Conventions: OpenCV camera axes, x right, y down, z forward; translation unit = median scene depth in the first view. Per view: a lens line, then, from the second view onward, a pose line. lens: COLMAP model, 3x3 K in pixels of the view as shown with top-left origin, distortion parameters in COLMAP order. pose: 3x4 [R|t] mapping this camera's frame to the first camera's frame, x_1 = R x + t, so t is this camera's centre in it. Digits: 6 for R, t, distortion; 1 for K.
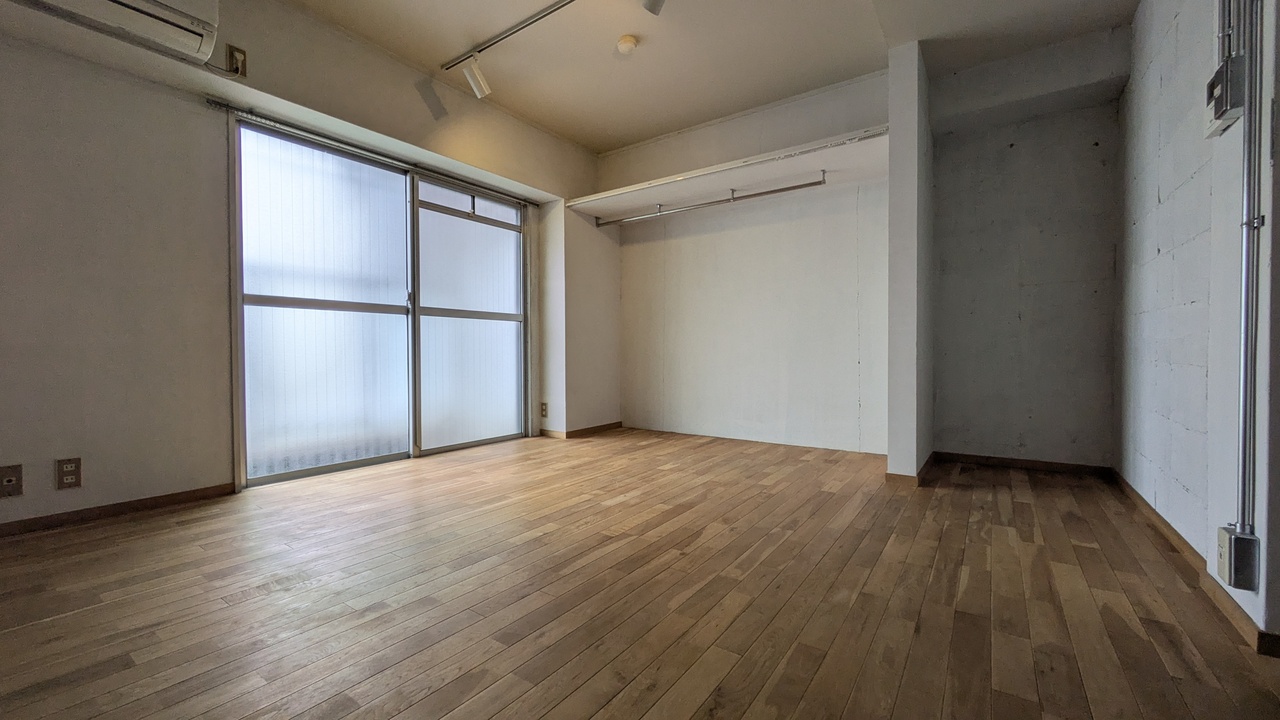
lens RADIAL K [[503.1, 0, 644.8], [0, 503.1, 359.2], [0, 0, 1]] dist [-0.001203, 0.003789]
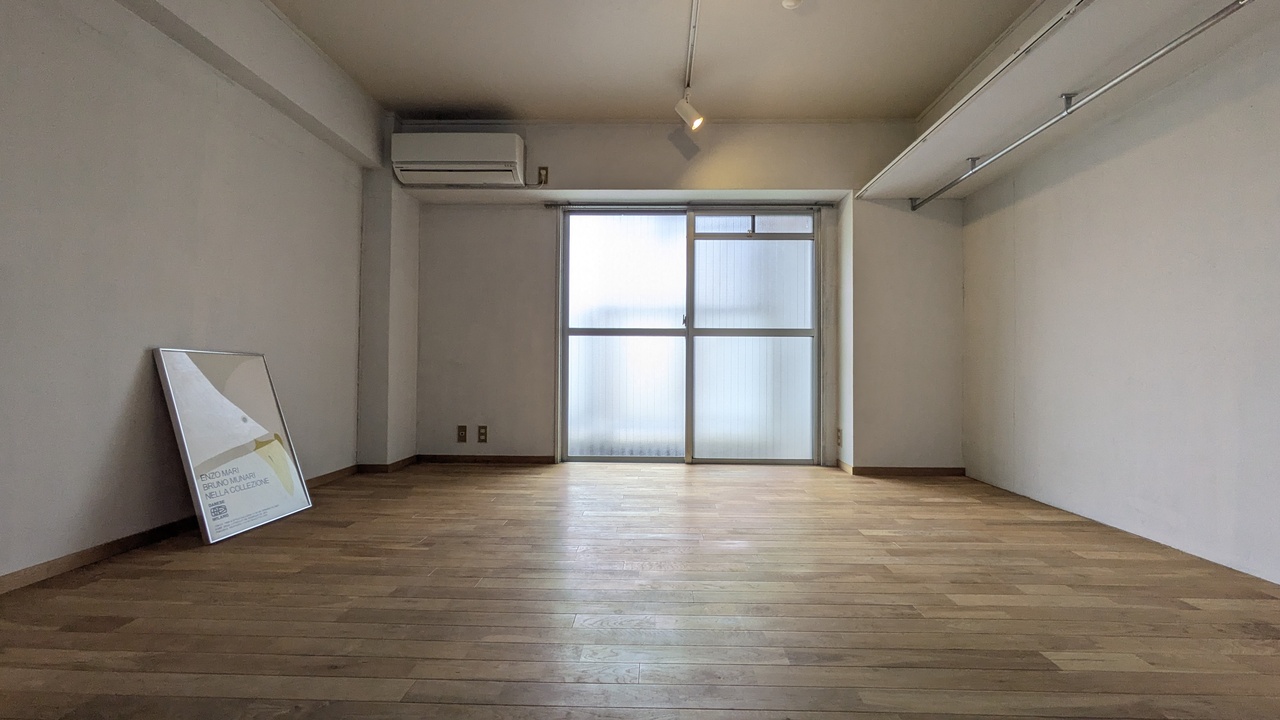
lens RADIAL K [[501.1, 0, 644.6], [0, 501.1, 359.8], [0, 0, 1]] dist [0.000957, 0.000553]
pose [[0.551698, -0.009942, -0.833984, 0.470017], [-0.021708, 0.999419, -0.026275, -0.003637], [0.833761, 0.032600, 0.551162, 0.339495]]
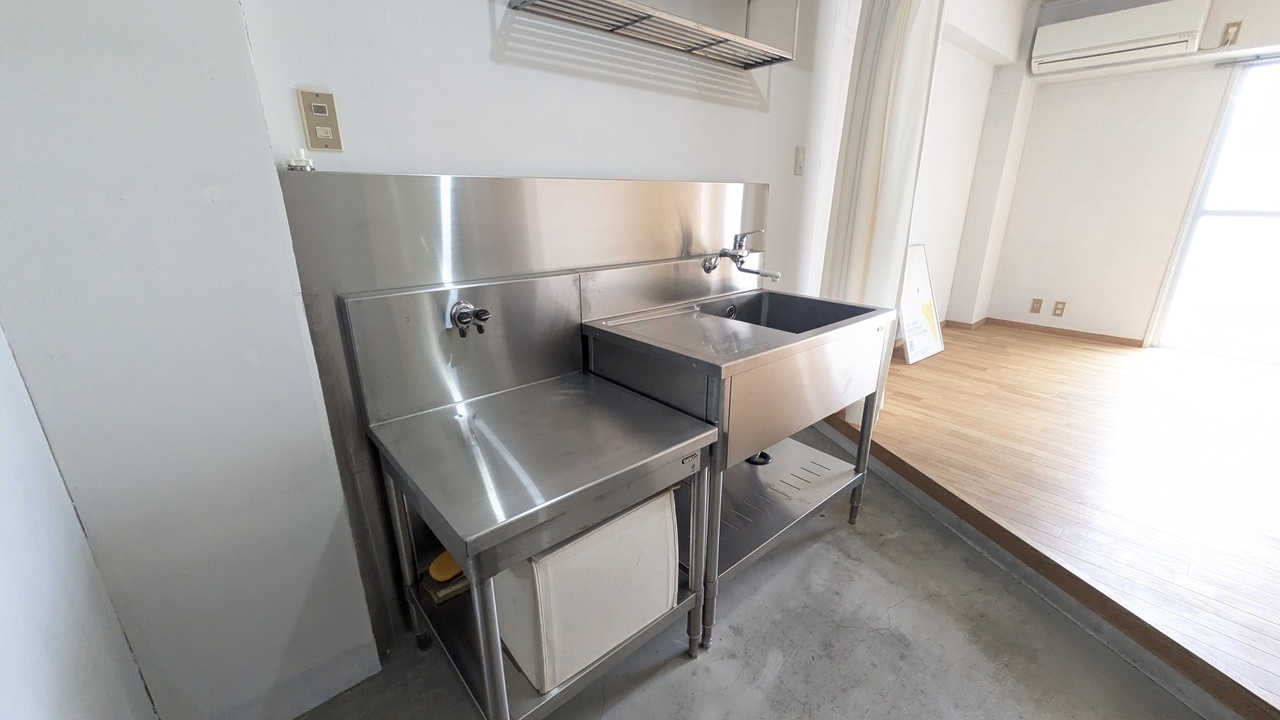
lens RADIAL K [[497.0, 0, 640.0], [0, 497.0, 360.0], [0, 0, 1]] dist [0.000075, 0.000127]
pose [[-0.241915, 0.304895, -0.921149, 0.802201], [-0.014925, 0.948066, 0.317724, -0.129384], [0.970183, 0.090611, -0.224800, -0.109252]]
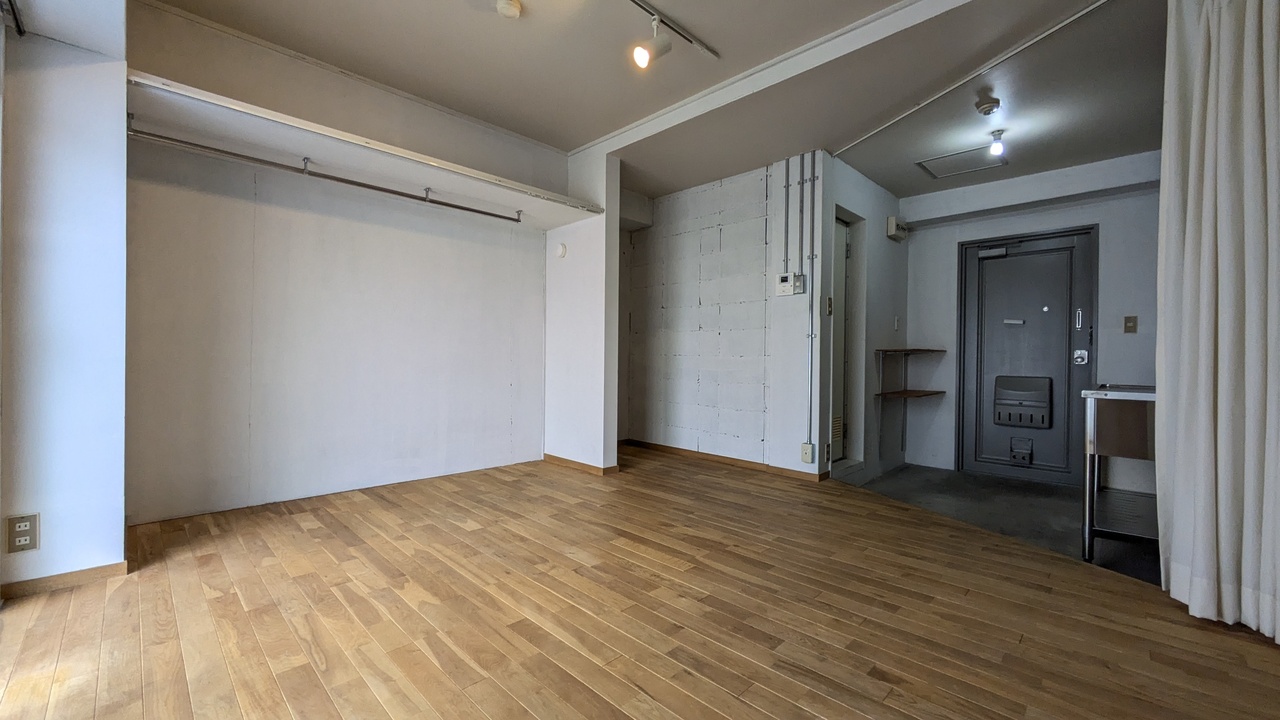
lens RADIAL K [[501.1, 0, 644.6], [0, 501.1, 359.8], [0, 0, 1]] dist [0.000957, 0.000553]
pose [[0.161403, 0.001547, 0.986887, -0.733304], [0.003868, 0.999990, -0.002200, -0.052880], [-0.986881, 0.004172, 0.161395, 0.608851]]
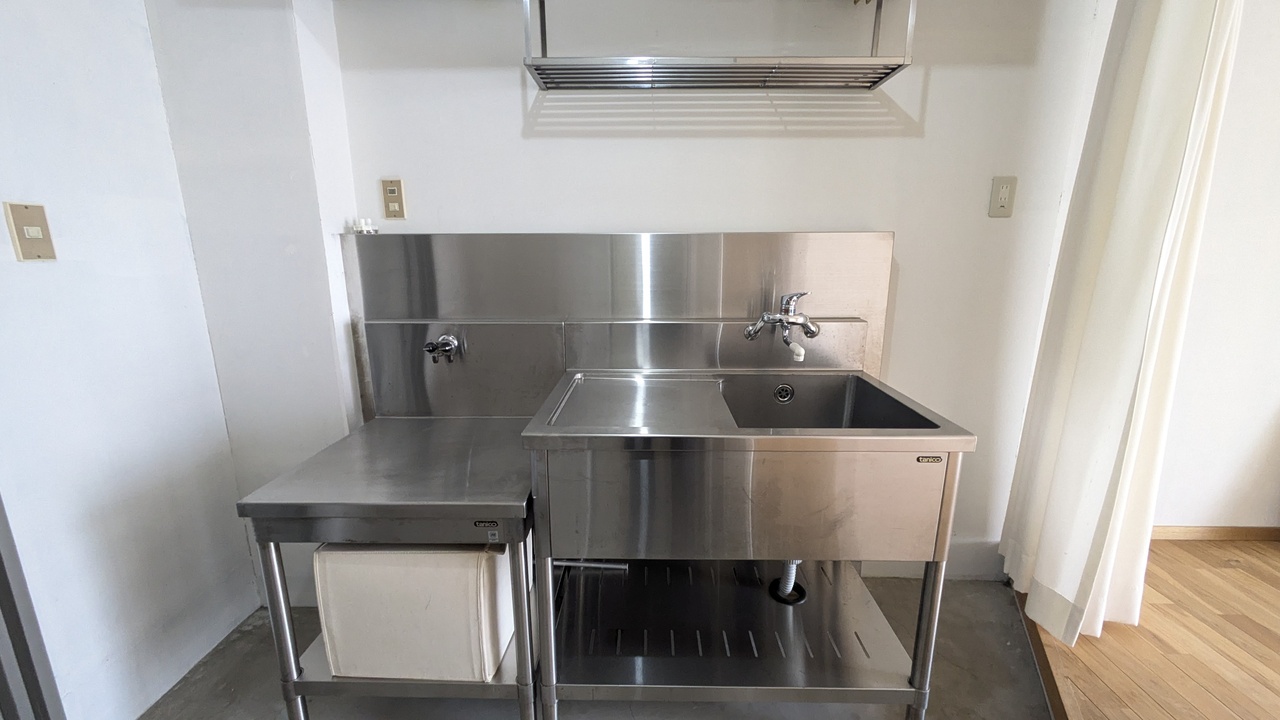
lens RADIAL K [[501.1, 0, 644.6], [0, 501.1, 359.8], [0, 0, 1]] dist [0.000957, 0.000553]
pose [[-0.826124, 0.126566, -0.549090, 0.544510], [-0.004314, 0.972999, 0.230768, -0.135097], [0.563471, 0.193012, -0.803272, 0.189430]]
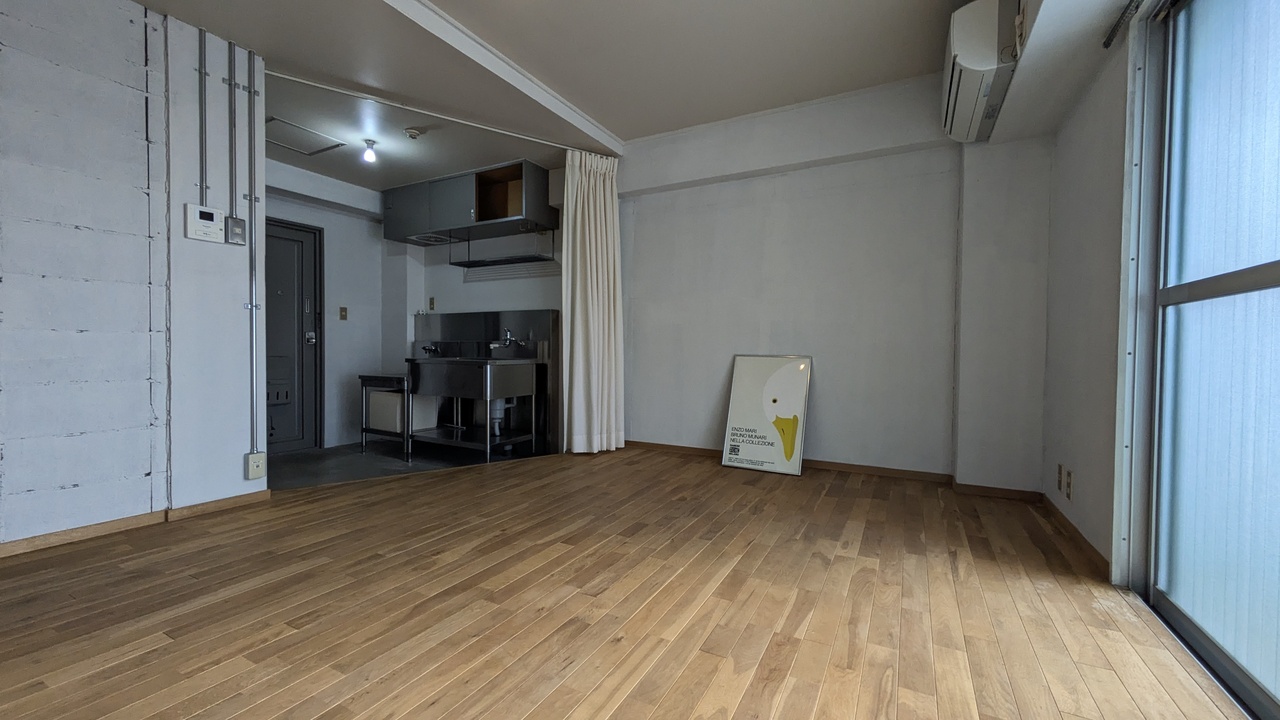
lens RADIAL K [[501.1, 0, 644.6], [0, 501.1, 359.8], [0, 0, 1]] dist [0.000957, 0.000553]
pose [[-0.992795, -0.001176, -0.119822, -0.074876], [-0.005579, 0.999321, 0.036416, -0.053551], [0.119698, 0.036823, -0.992127, 1.356230]]
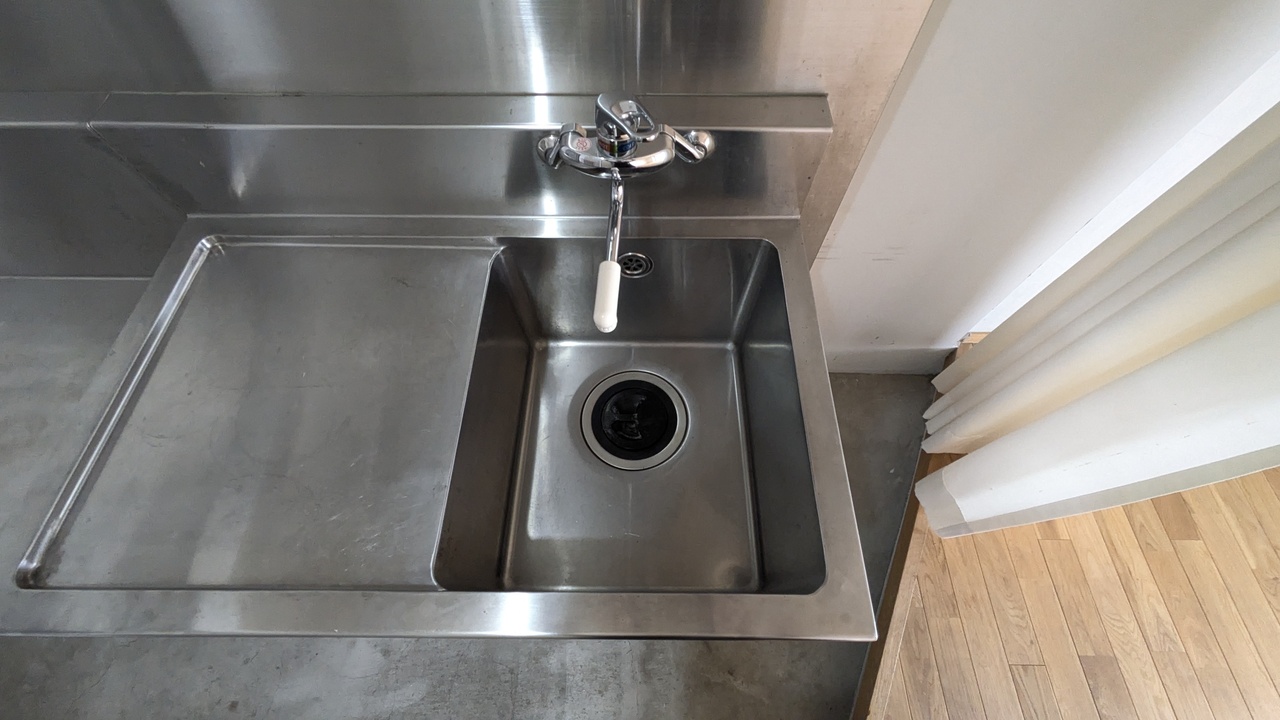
lens RADIAL K [[497.0, 0, 640.0], [0, 497.0, 360.0], [0, 0, 1]] dist [0.000075, 0.000127]
pose [[-0.822912, 0.504037, -0.262225, 0.229341], [-0.004842, 0.455288, 0.890331, -0.194931], [0.568148, 0.733934, -0.372222, -0.006552]]
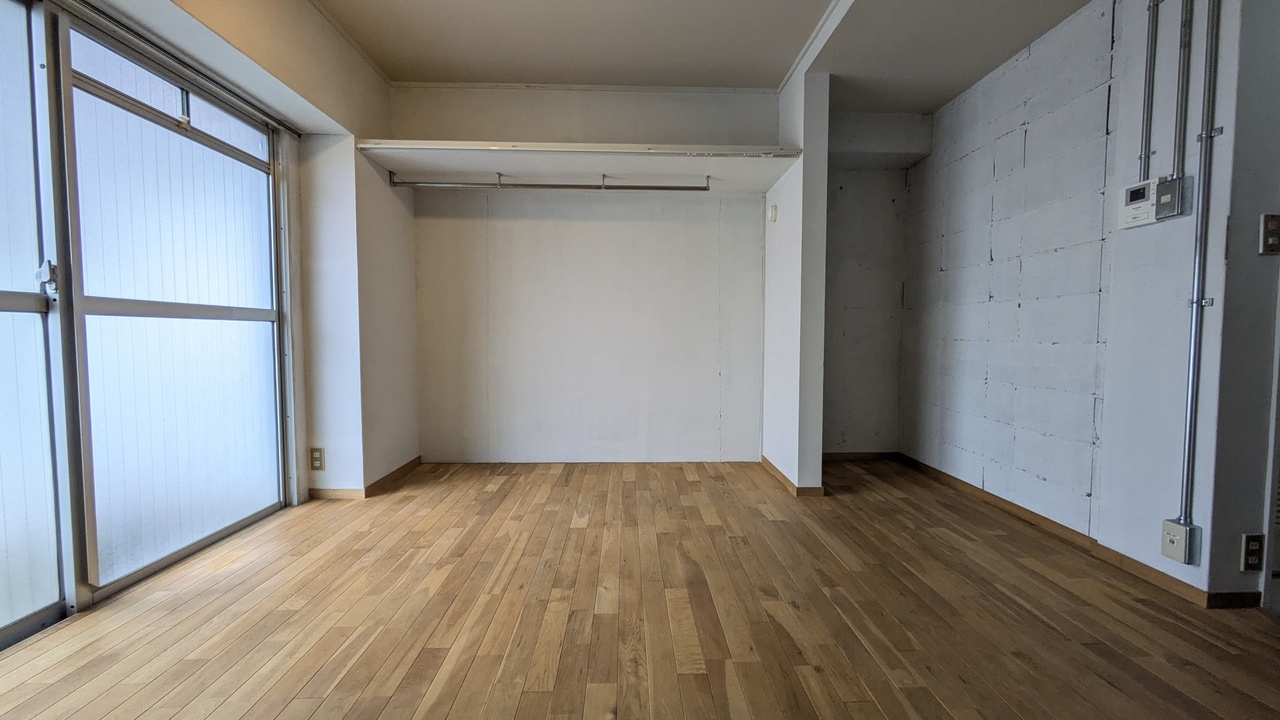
lens RADIAL K [[501.1, 0, 644.6], [0, 501.1, 359.8], [0, 0, 1]] dist [0.000957, 0.000553]
pose [[0.798370, -0.022752, 0.601737, -0.348598], [0.002290, 0.999393, 0.034748, -0.066895], [-0.602163, -0.026364, 0.797938, 0.334373]]
